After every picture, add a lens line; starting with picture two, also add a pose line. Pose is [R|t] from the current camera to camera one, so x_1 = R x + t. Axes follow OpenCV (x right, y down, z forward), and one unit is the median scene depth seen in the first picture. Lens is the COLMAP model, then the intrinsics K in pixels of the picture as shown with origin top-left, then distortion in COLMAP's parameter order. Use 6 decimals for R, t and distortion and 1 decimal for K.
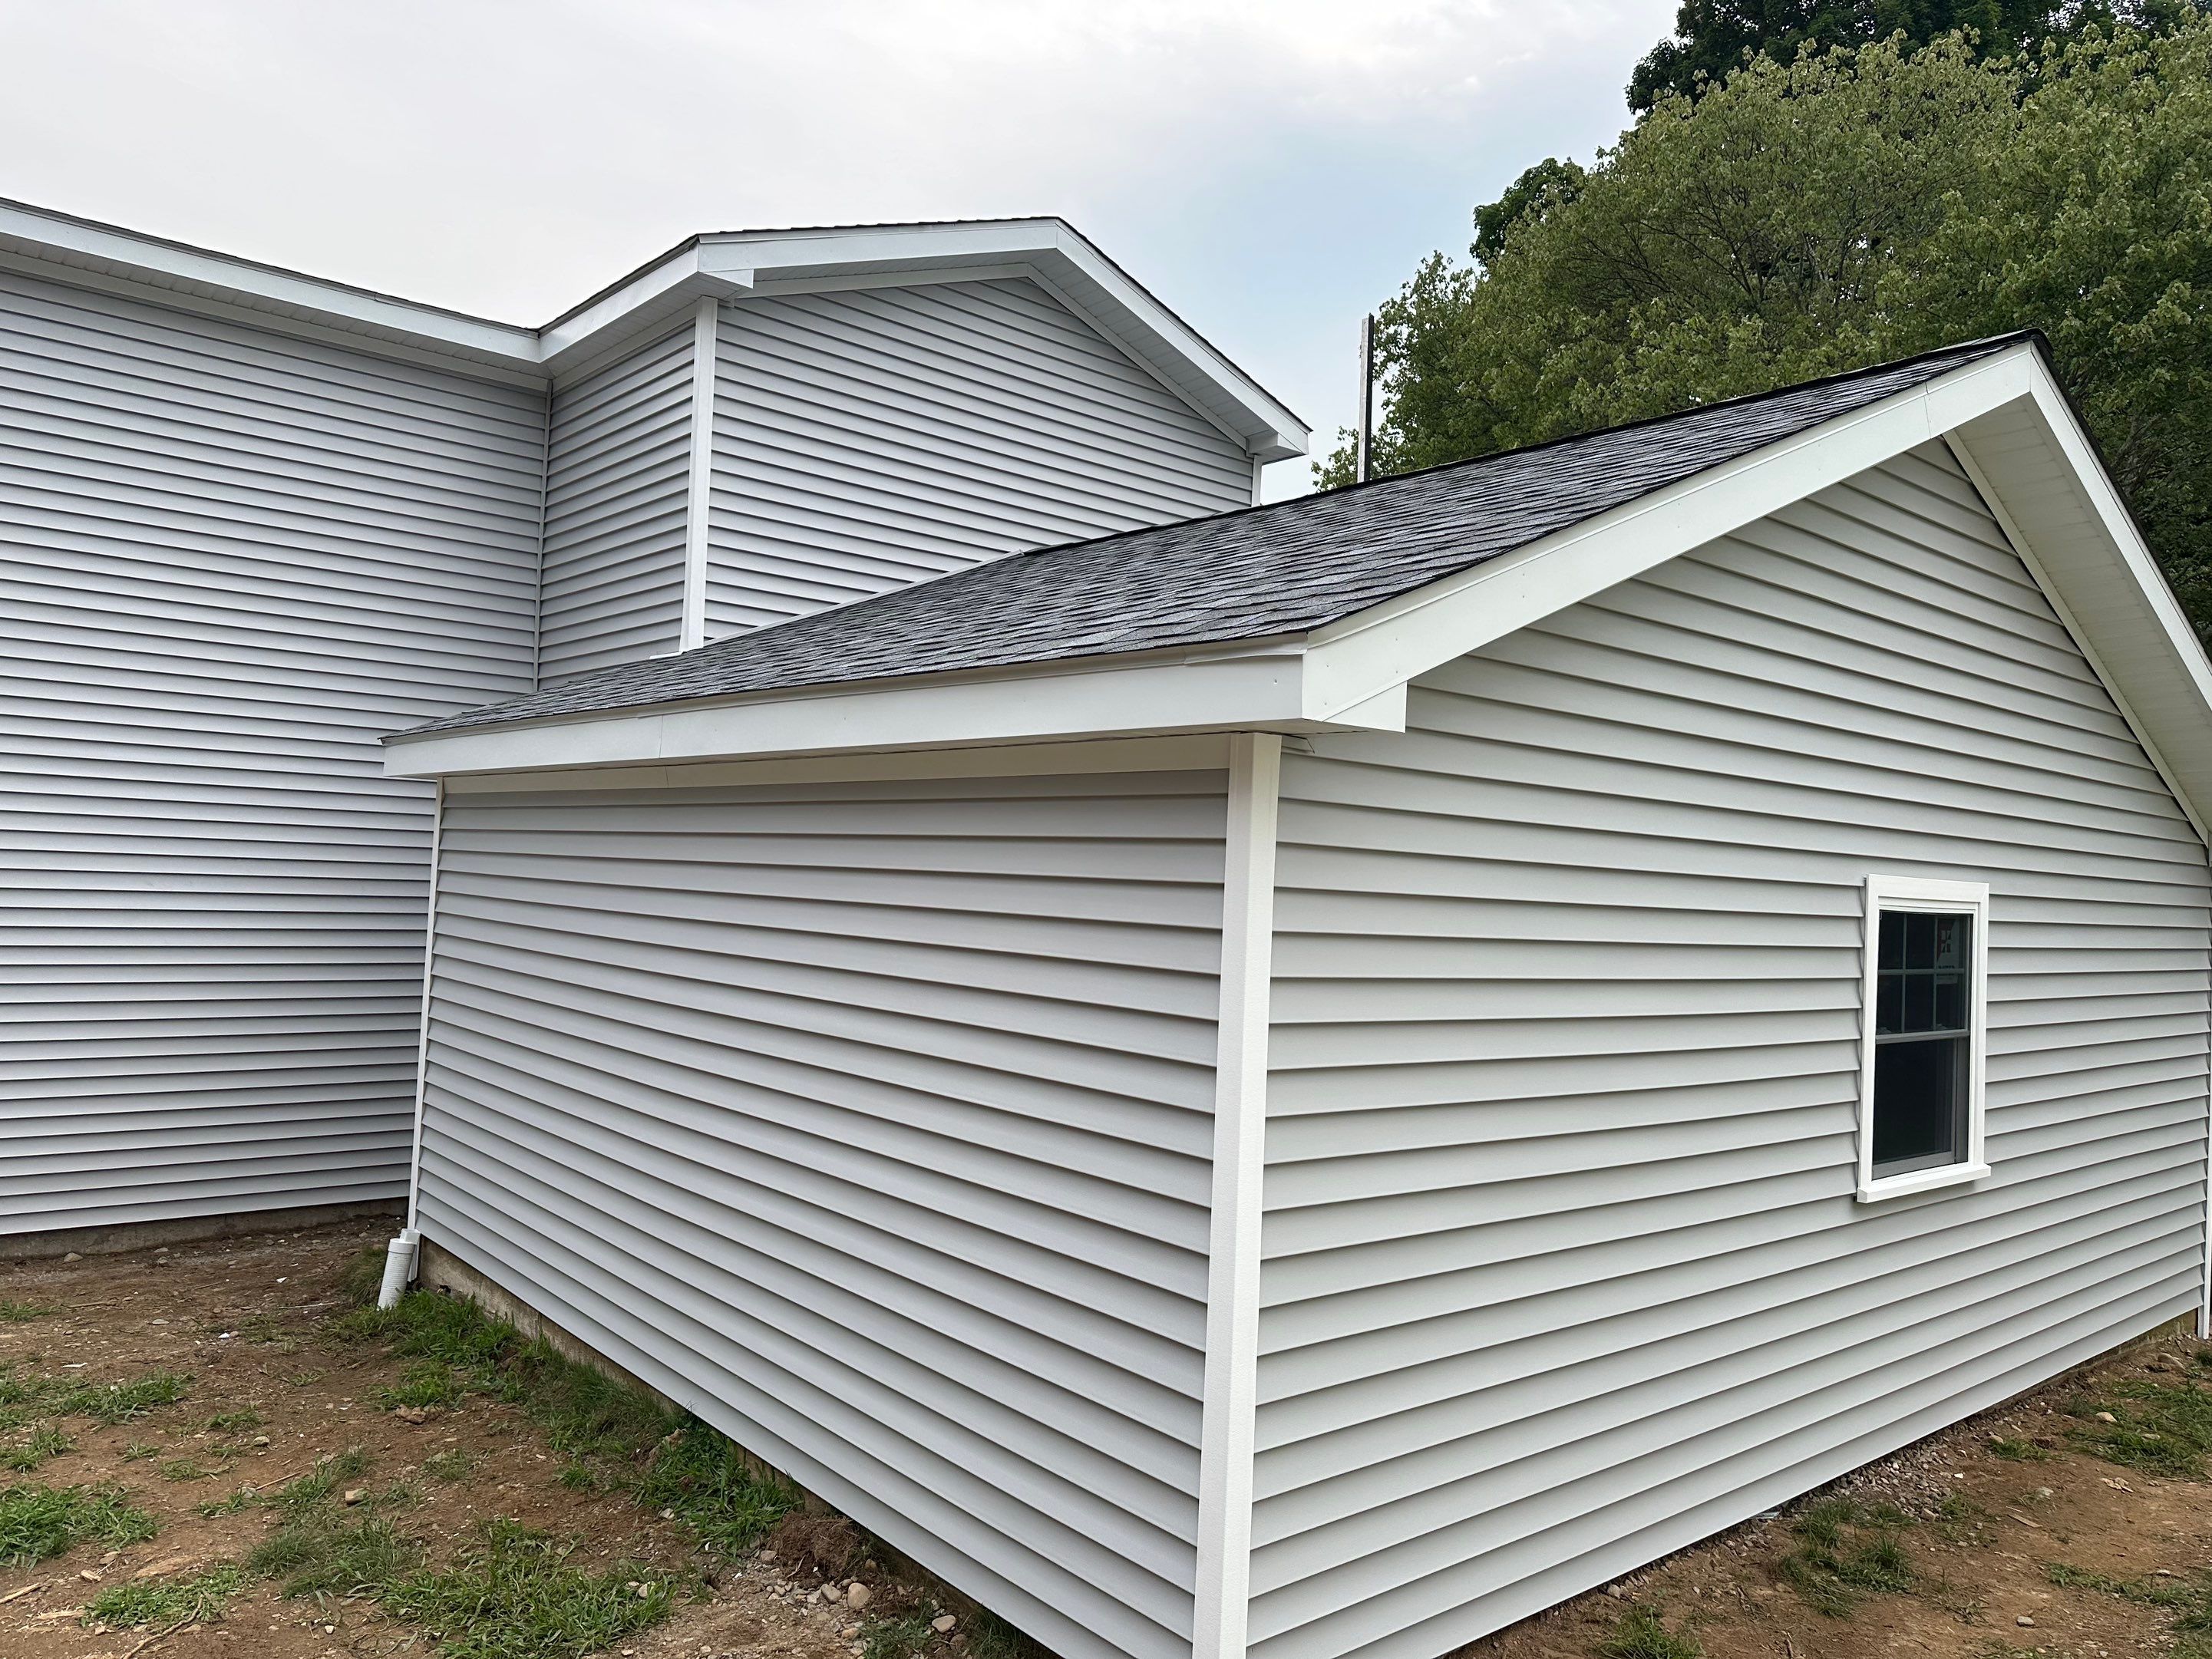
lens RADIAL K [[1523.5, 0, 1103.7], [0, 1523.5, 815.6], [0, 0, 1]] dist [0.084327, -0.082066]
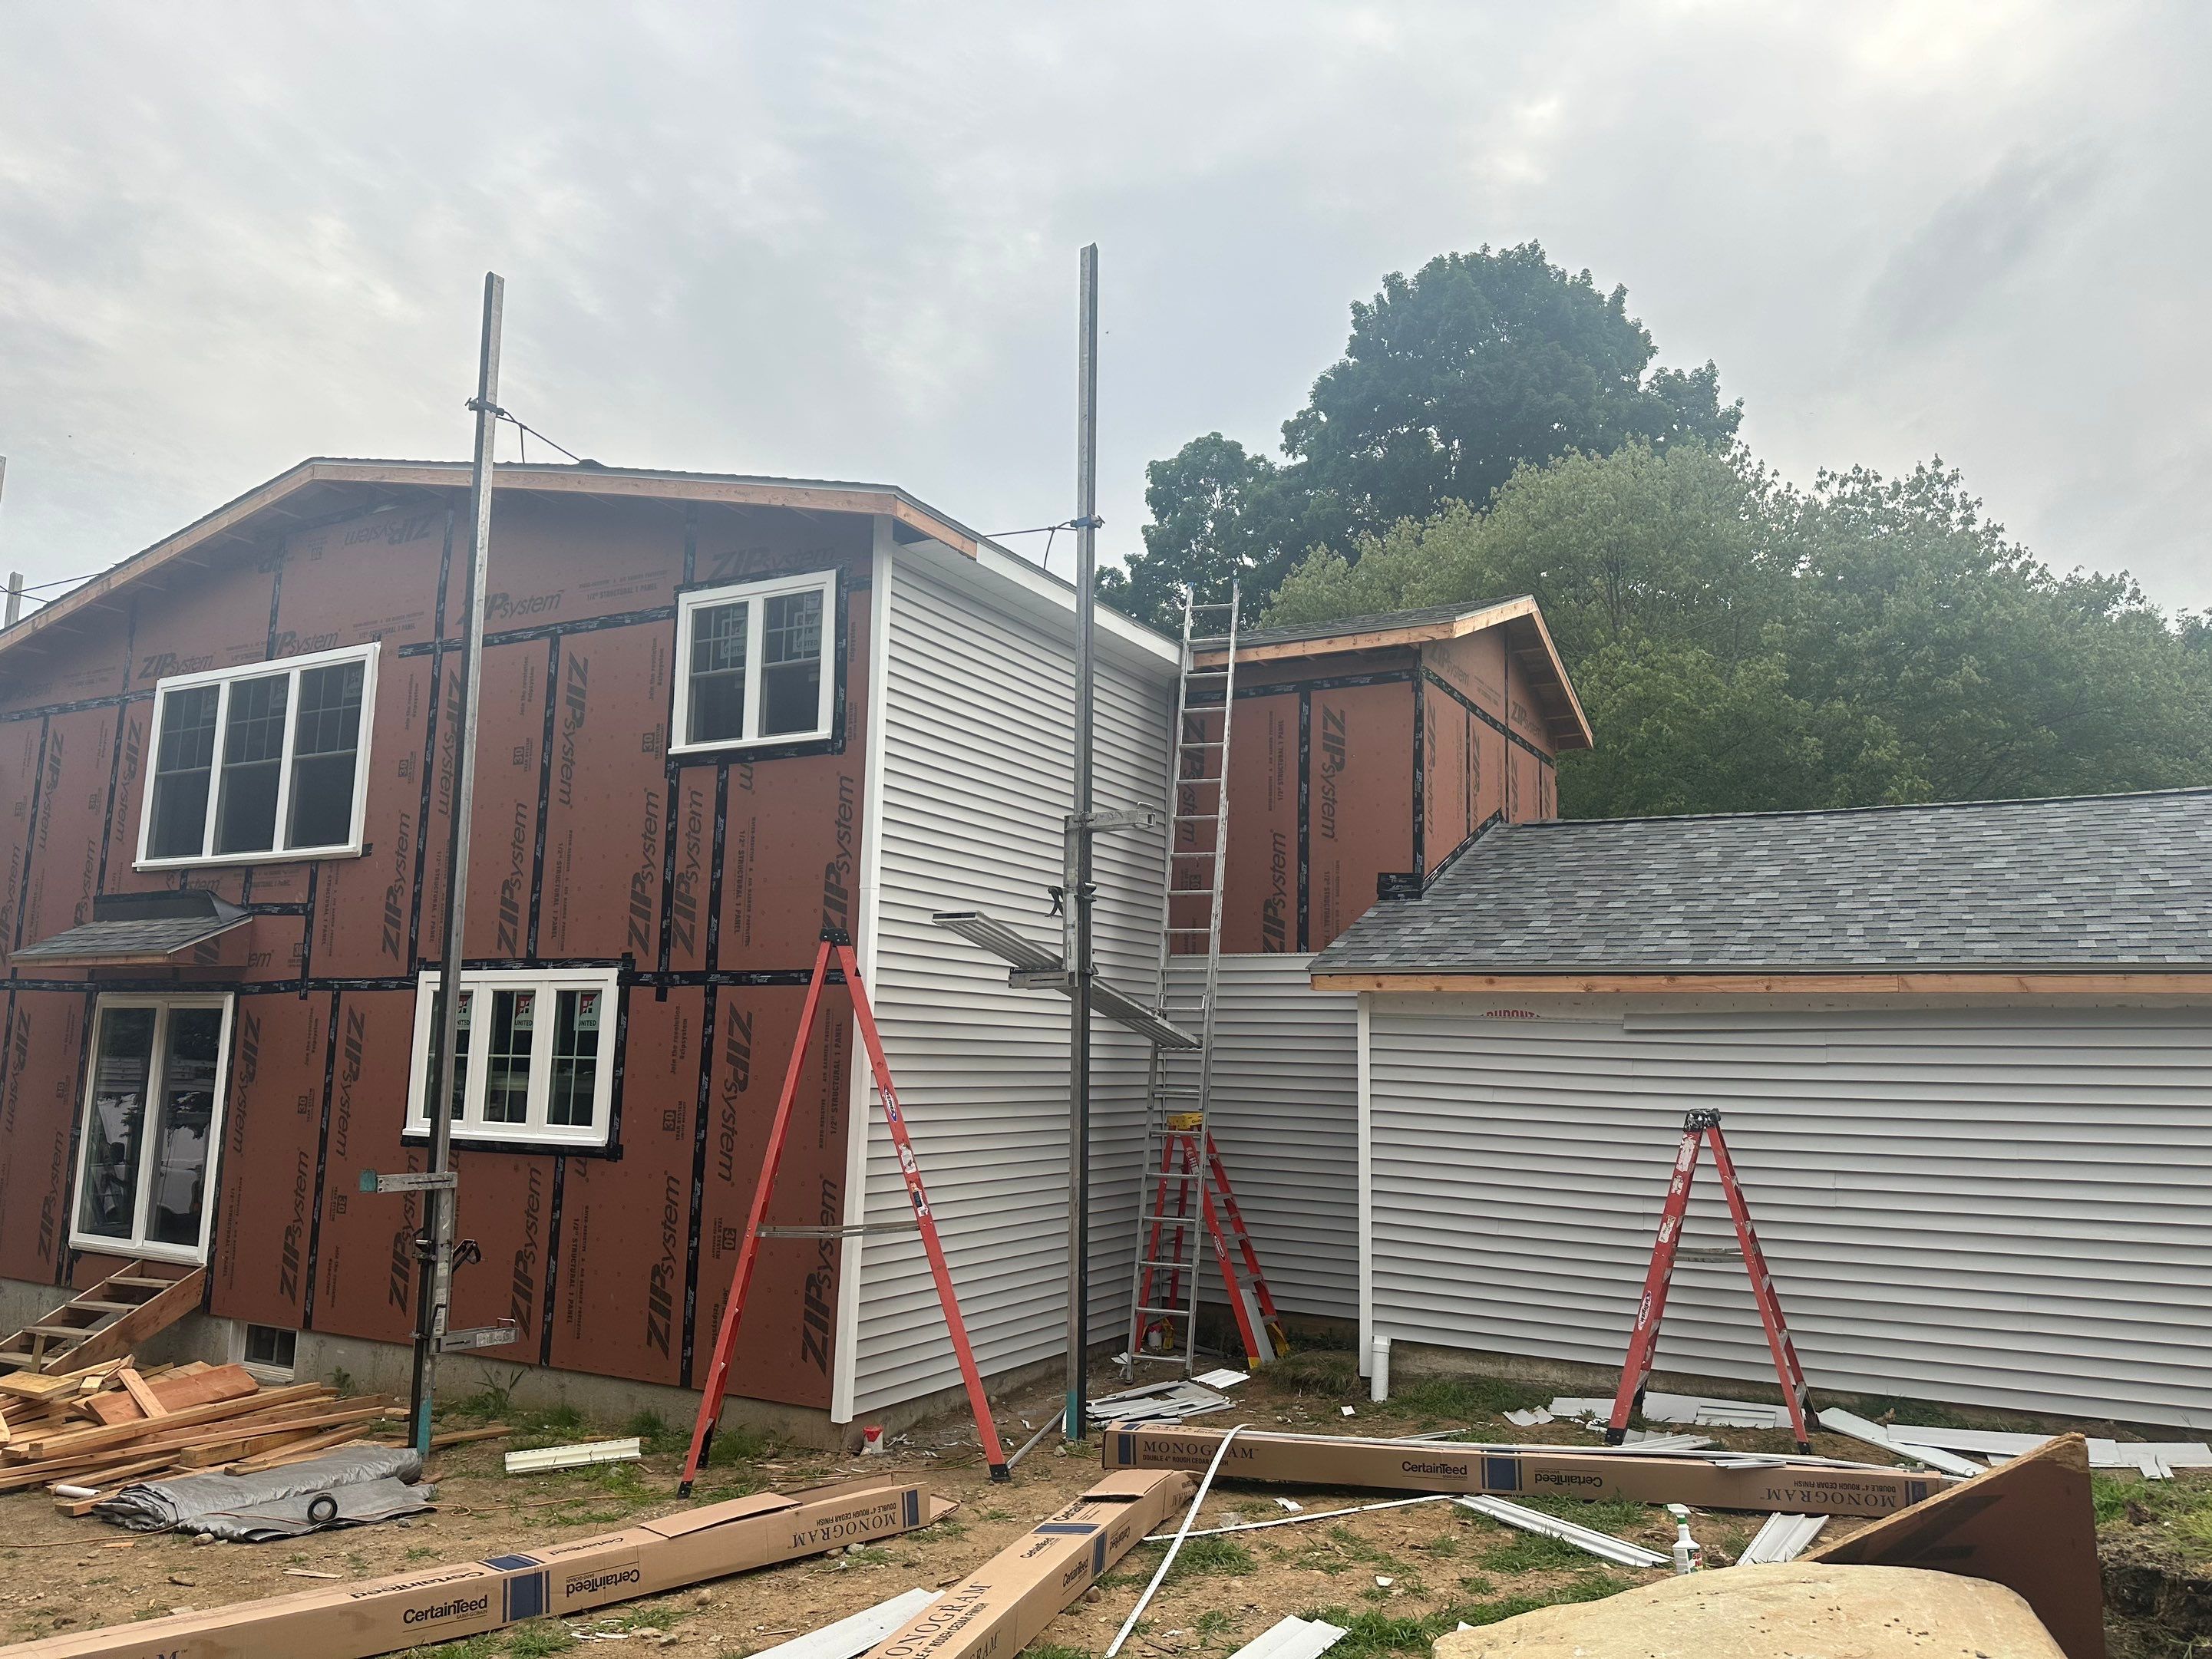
lens RADIAL K [[1528.1, 0, 1118.6], [0, 1528.1, 829.8], [0, 0, 1]] dist [0.097486, -0.142400]
pose [[0.934593, 0.027145, 0.354682, -0.947481], [0.008084, 0.995206, -0.097470, -0.035790], [-0.355627, 0.093962, 0.929893, -0.178936]]
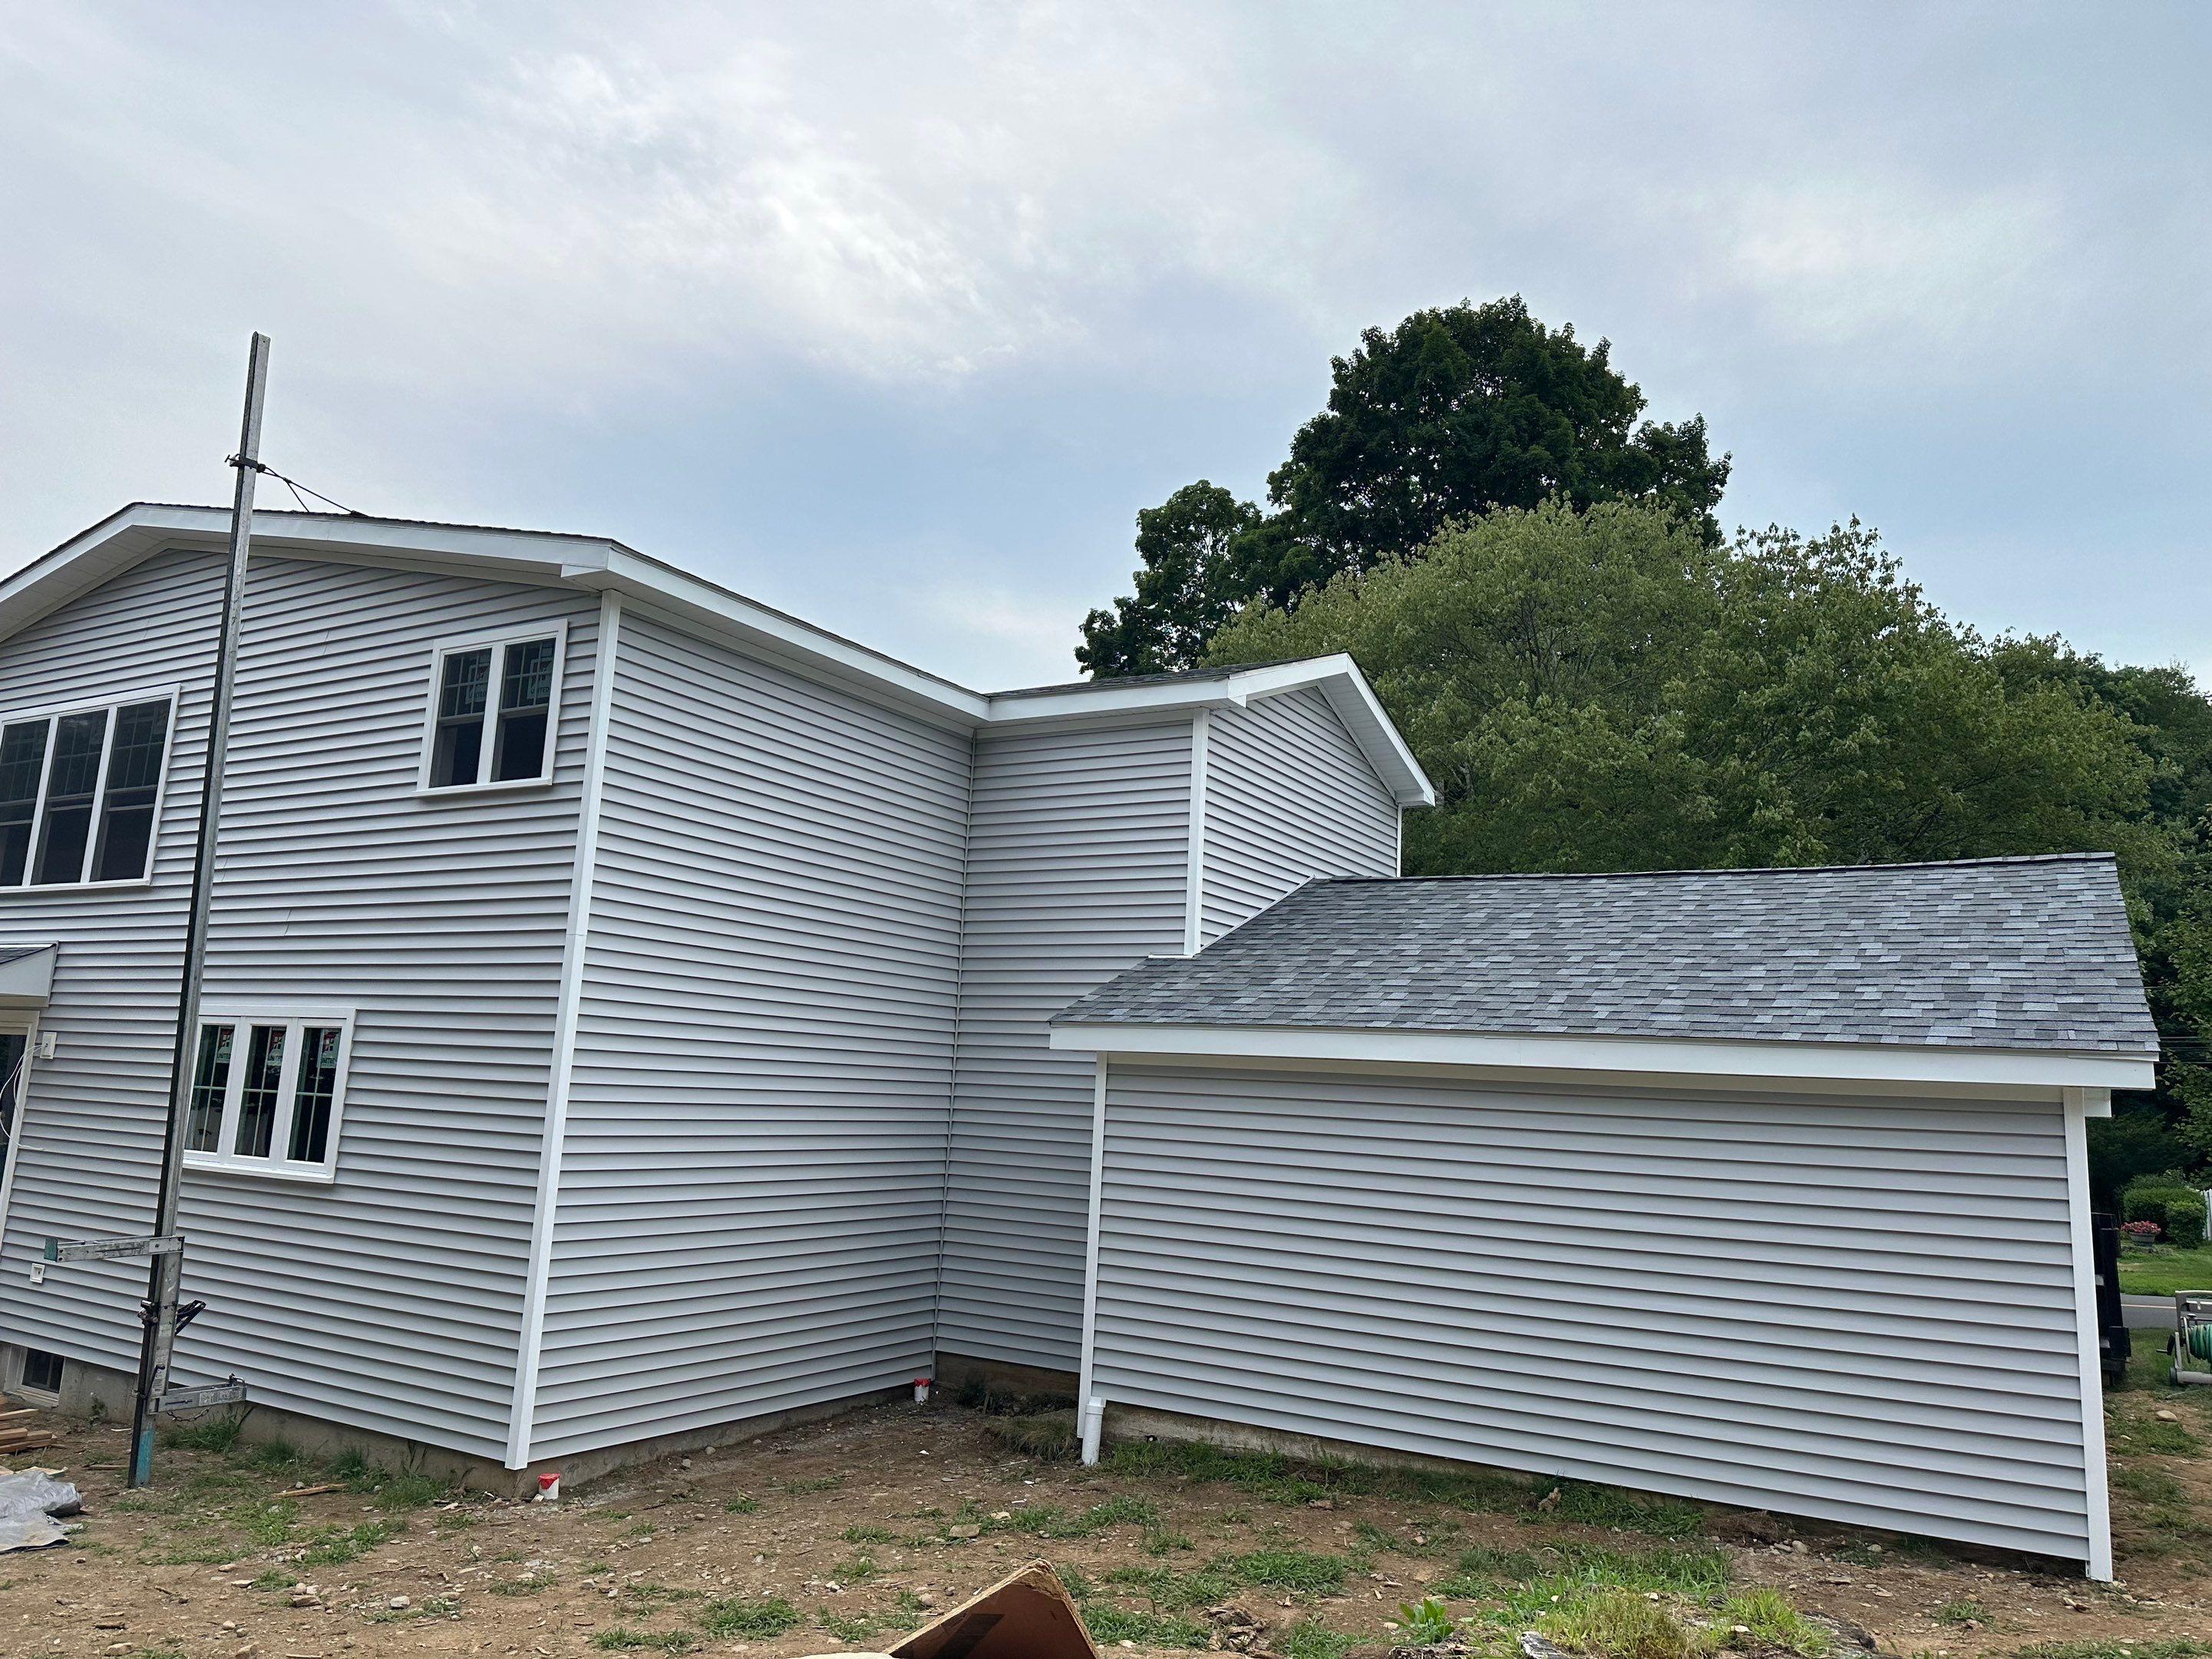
lens RADIAL K [[1520.8, 0, 1096.8], [0, 1520.8, 813.9], [0, 0, 1]] dist [0.127702, -0.193053]
pose [[0.947106, 0.058063, 0.315623, -0.742336], [-0.016420, 0.990976, -0.133031, -0.045839], [-0.320499, 0.120812, 0.939513, -0.262714]]
